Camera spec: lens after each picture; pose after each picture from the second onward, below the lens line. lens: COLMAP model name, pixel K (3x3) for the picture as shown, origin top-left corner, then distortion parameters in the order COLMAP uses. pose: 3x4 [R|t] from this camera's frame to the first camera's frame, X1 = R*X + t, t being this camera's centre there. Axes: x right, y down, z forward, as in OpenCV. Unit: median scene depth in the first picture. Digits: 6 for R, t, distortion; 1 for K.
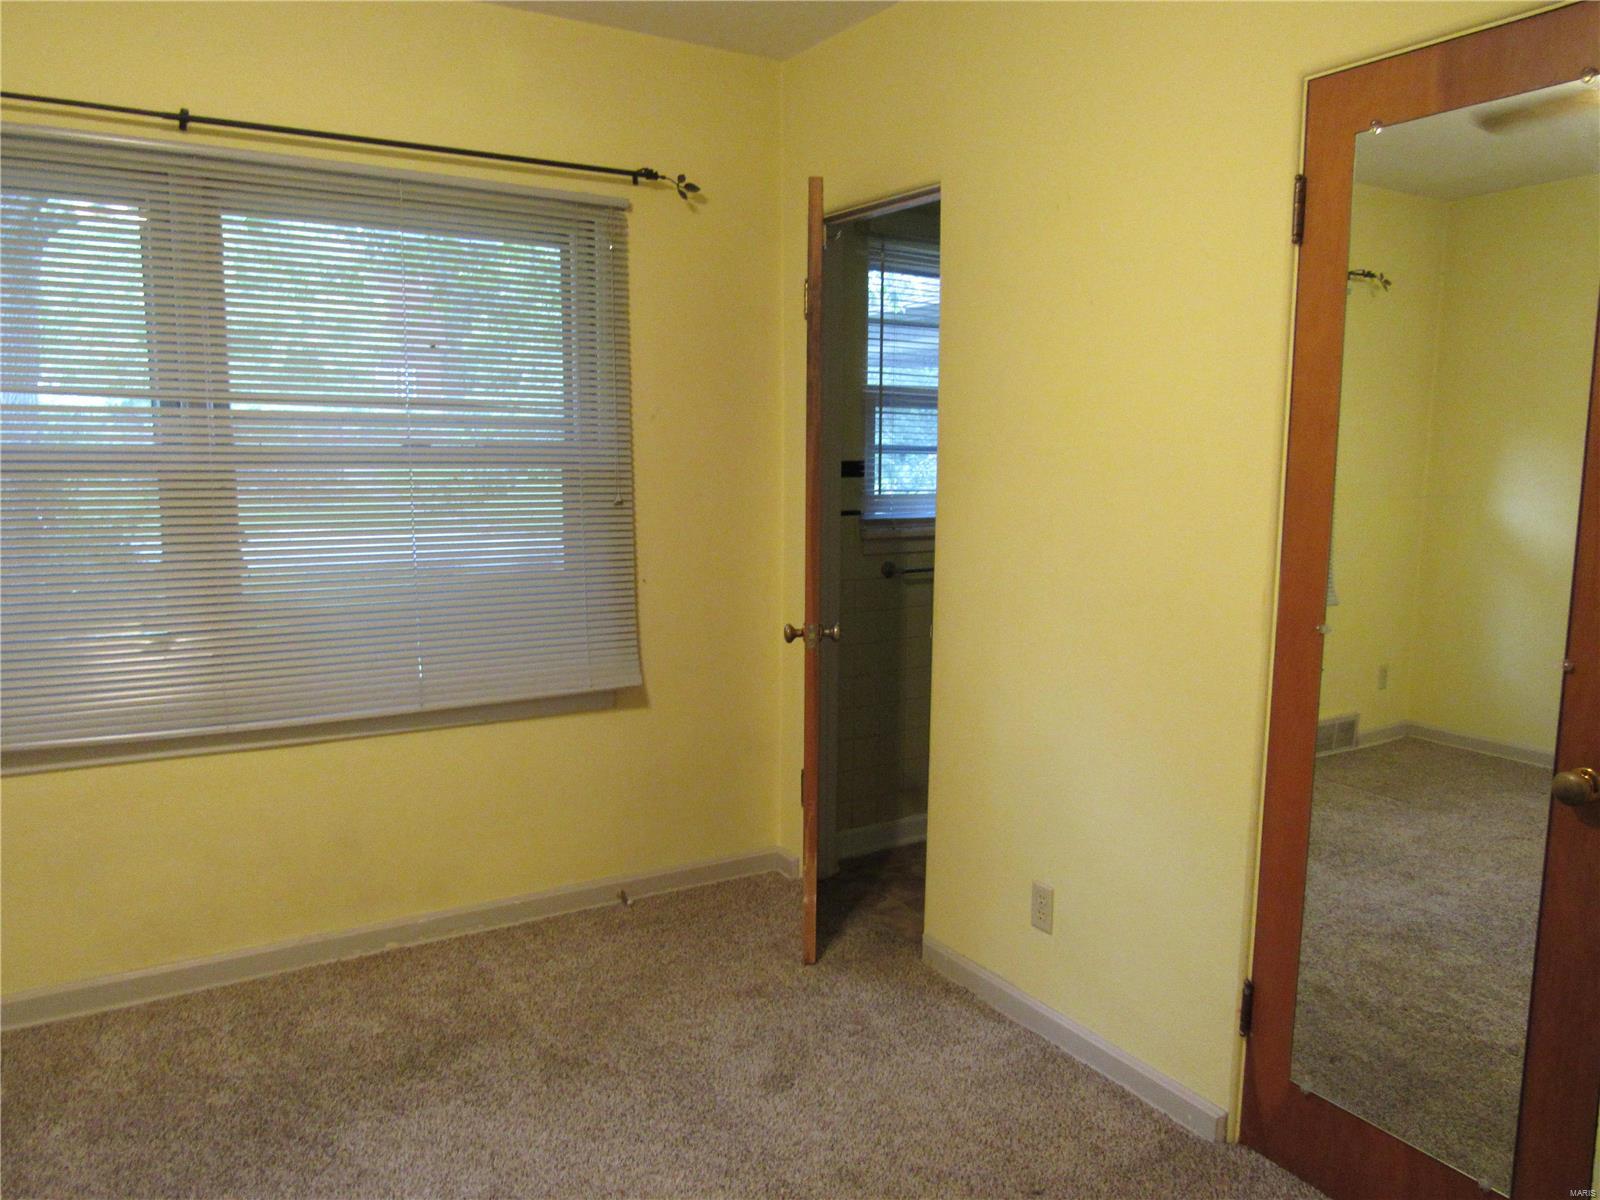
lens RADIAL K [[1133.6, 0, 782.9], [0, 1133.6, 596.7], [0, 0, 1]] dist [-0.017698, 0.003701]
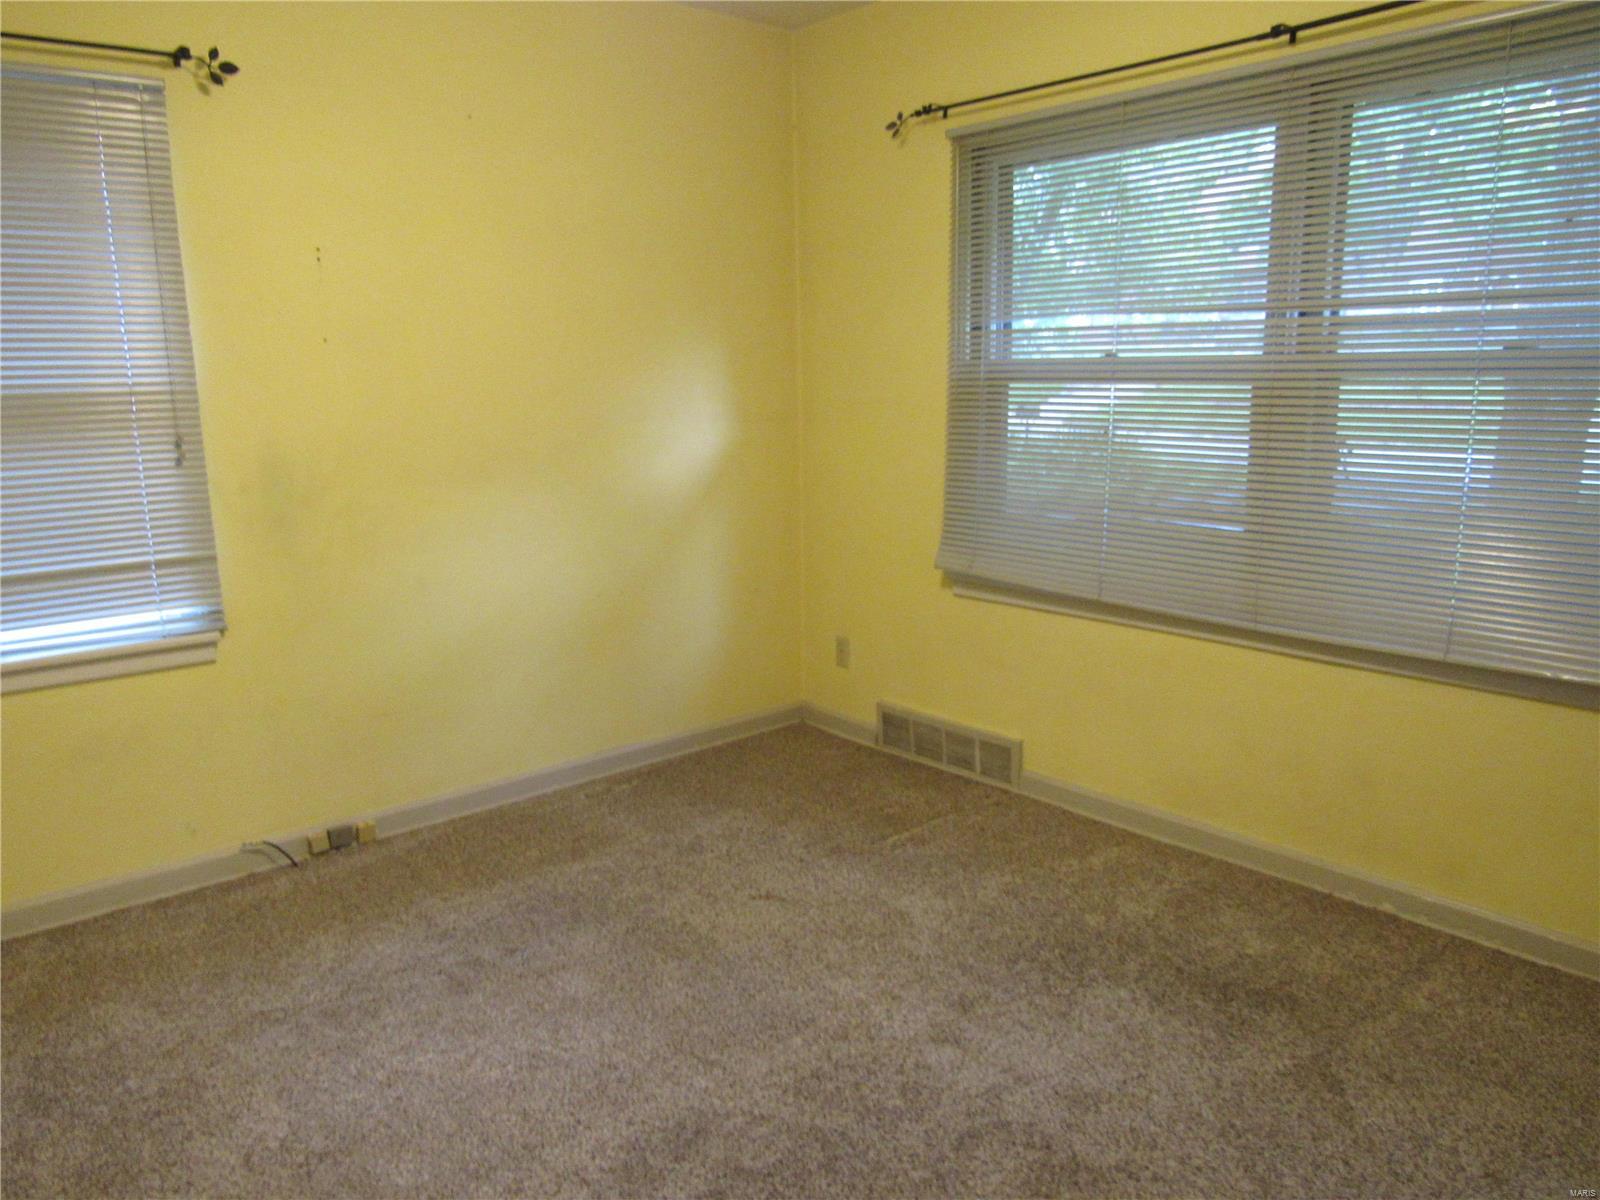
lens RADIAL K [[1133.6, 0, 782.9], [0, 1133.6, 596.7], [0, 0, 1]] dist [-0.017698, 0.003701]
pose [[0.180301, 0.182268, -0.966576, 0.433537], [-0.109017, 0.980330, 0.164526, -0.035358], [0.977551, 0.075709, 0.196625, 0.355945]]
